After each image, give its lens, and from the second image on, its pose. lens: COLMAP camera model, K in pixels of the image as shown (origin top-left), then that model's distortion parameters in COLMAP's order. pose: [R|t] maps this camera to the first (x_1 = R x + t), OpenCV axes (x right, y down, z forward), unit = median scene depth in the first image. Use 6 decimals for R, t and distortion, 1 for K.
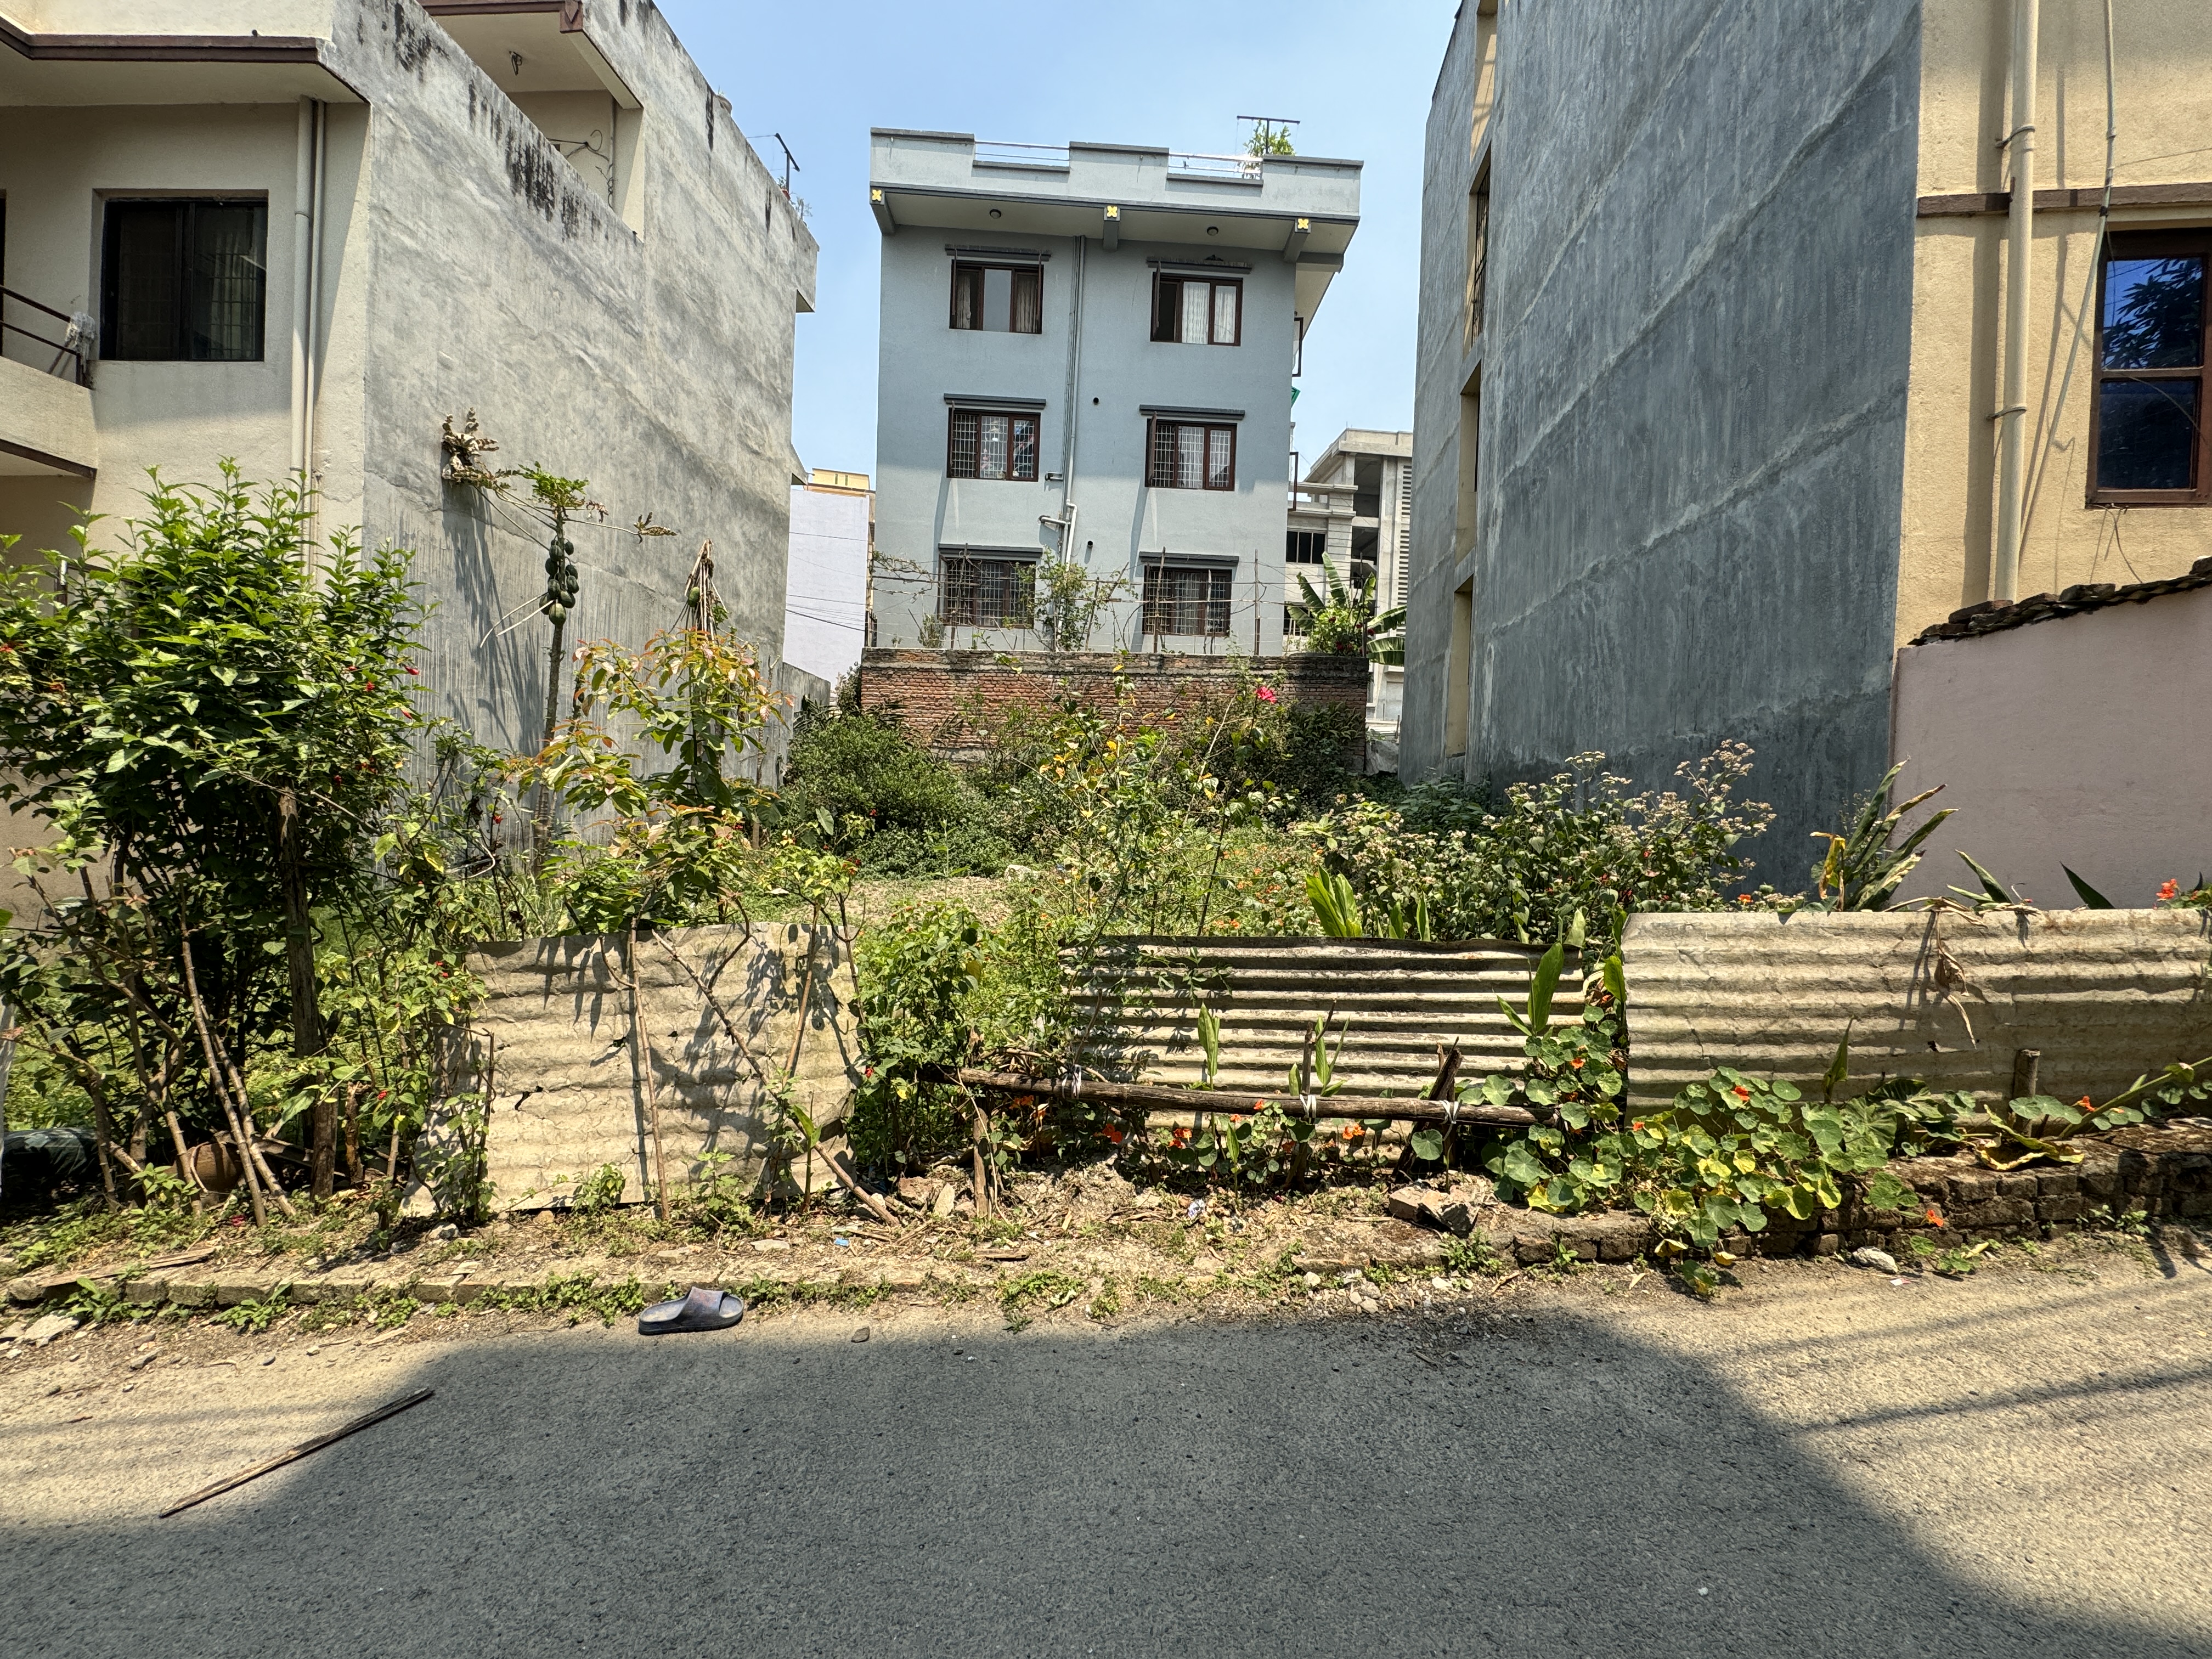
lens RADIAL K [[881.9, 0, 1106.2], [0, 881.9, 830.3], [0, 0, 1]] dist [-0.000953, -0.000159]
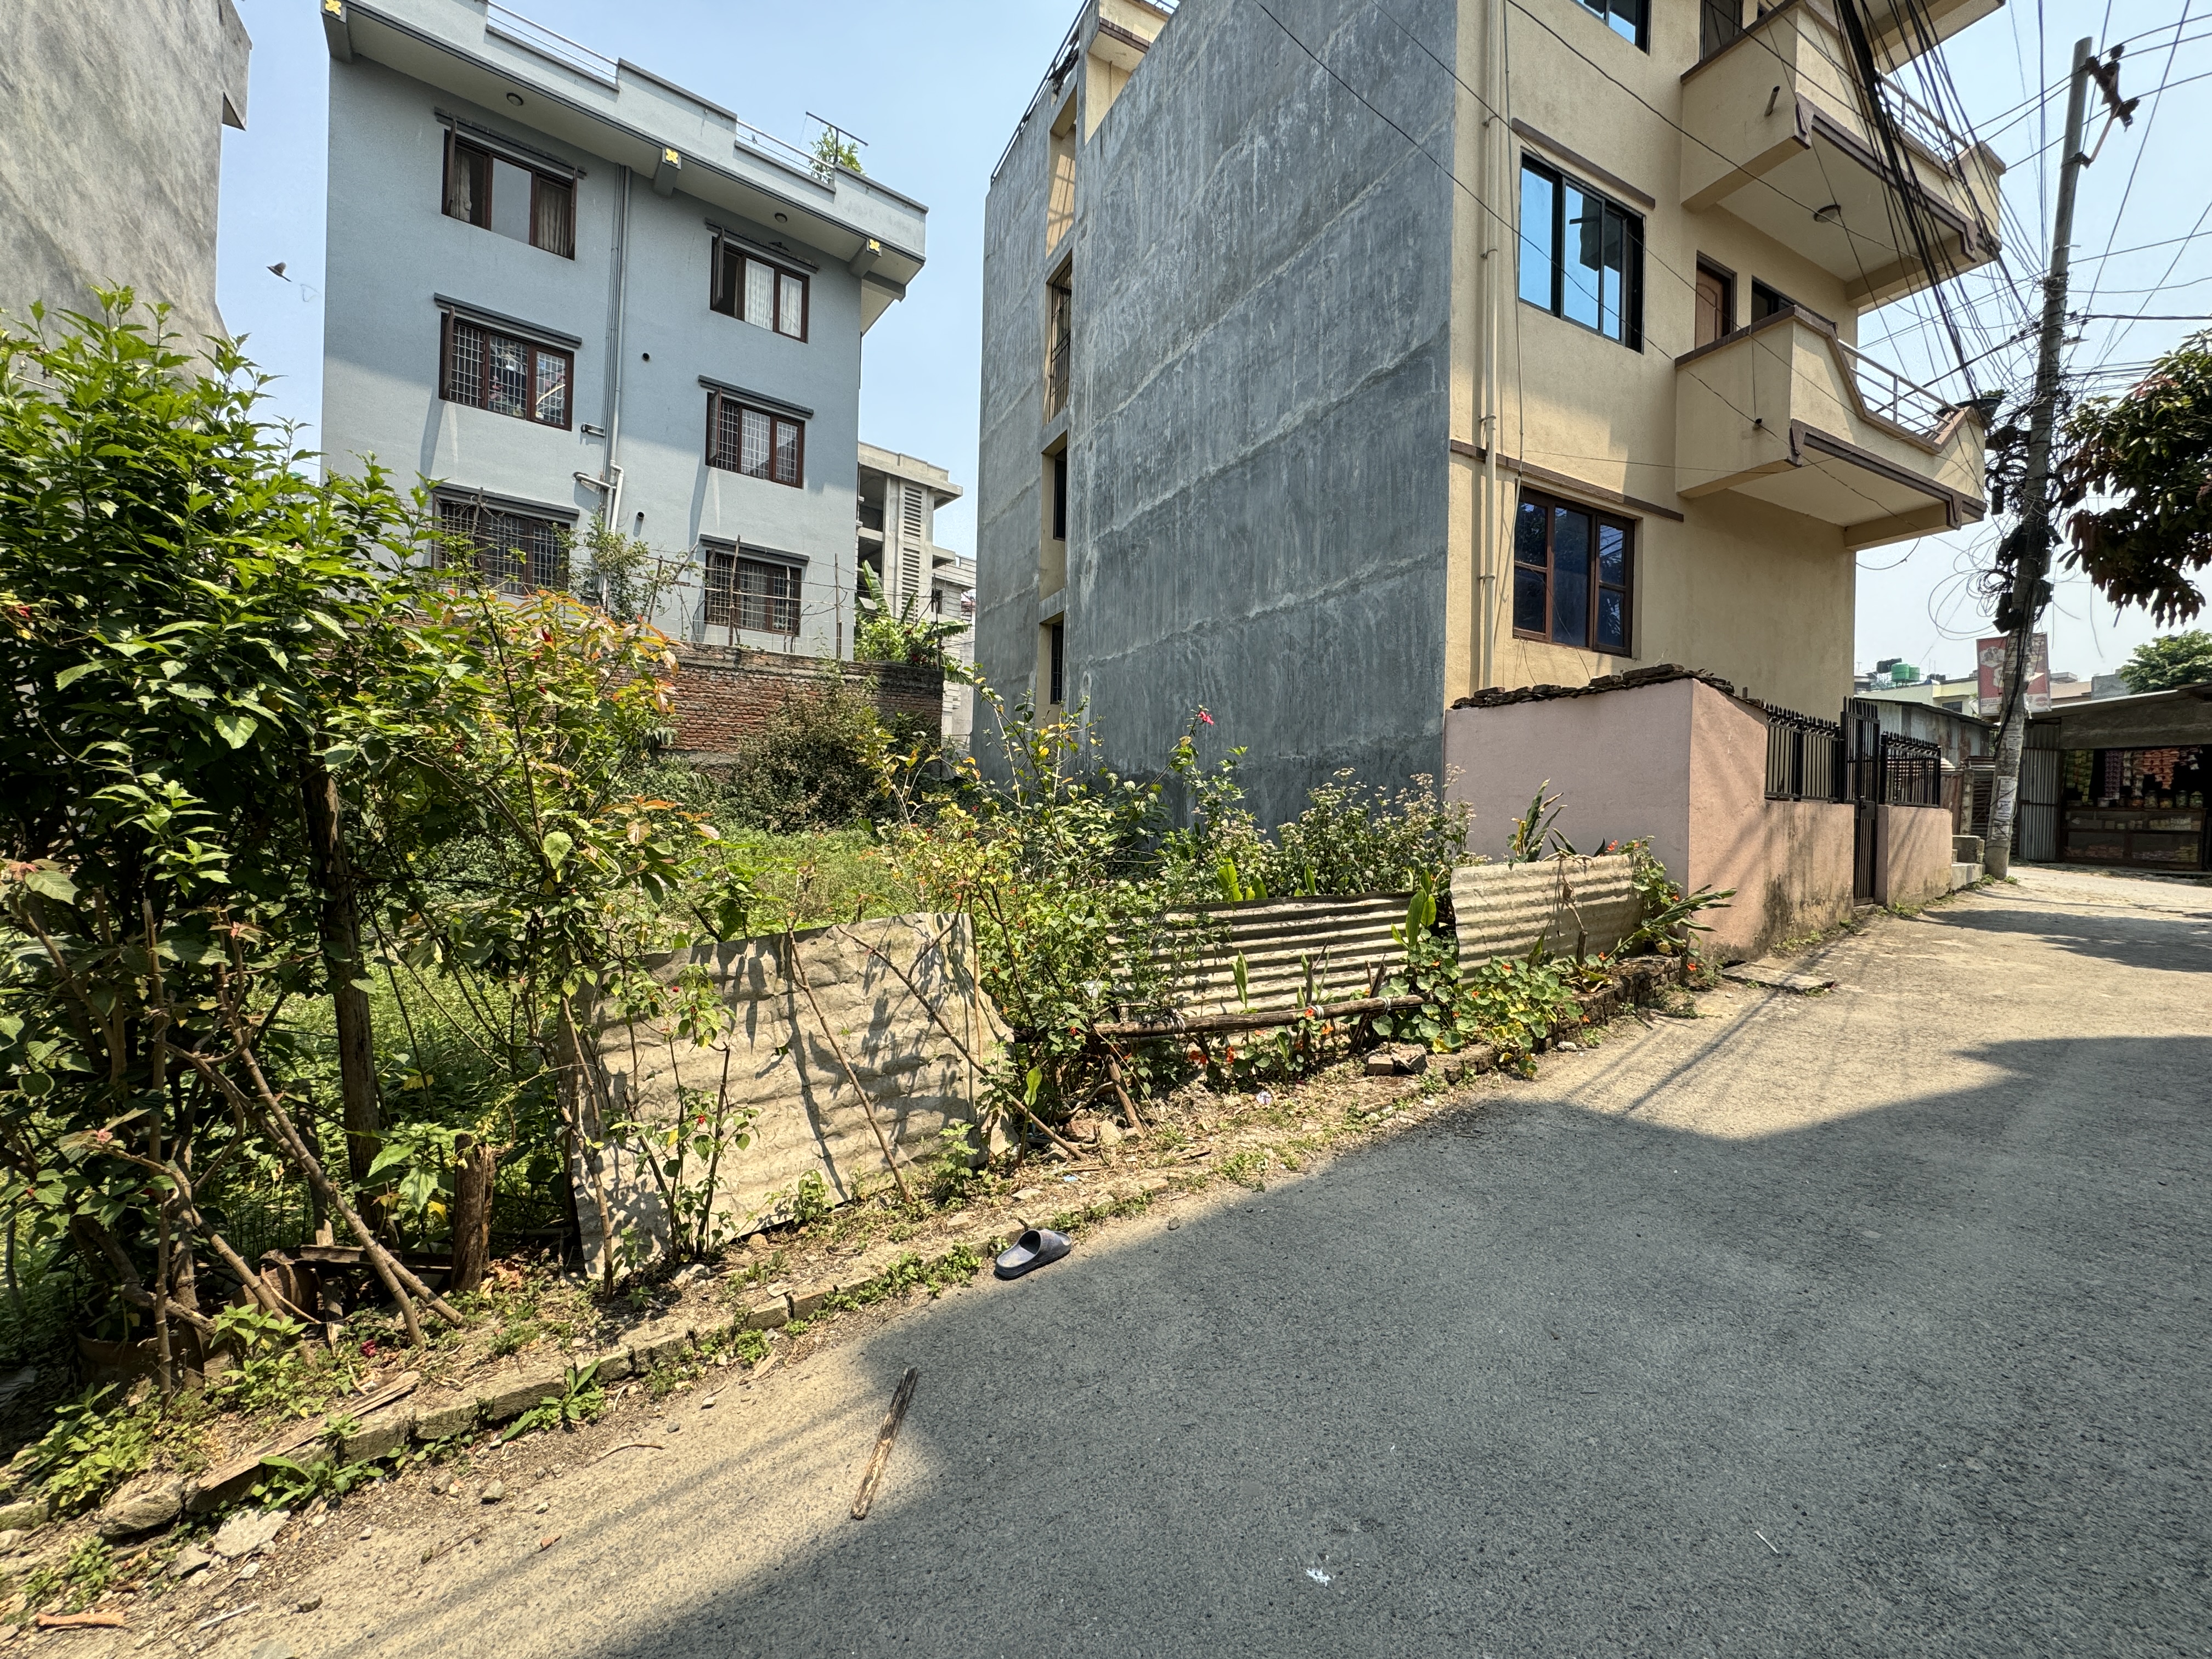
lens RADIAL K [[881.9, 0, 1111.1], [0, 881.9, 829.8], [0, 0, 1]] dist [-0.000953, -0.000159]
pose [[0.820446, -0.014432, 0.571542, -0.562172], [0.018280, 0.999832, -0.000994, 0.007727], [-0.571432, 0.011263, 0.820572, 0.010611]]
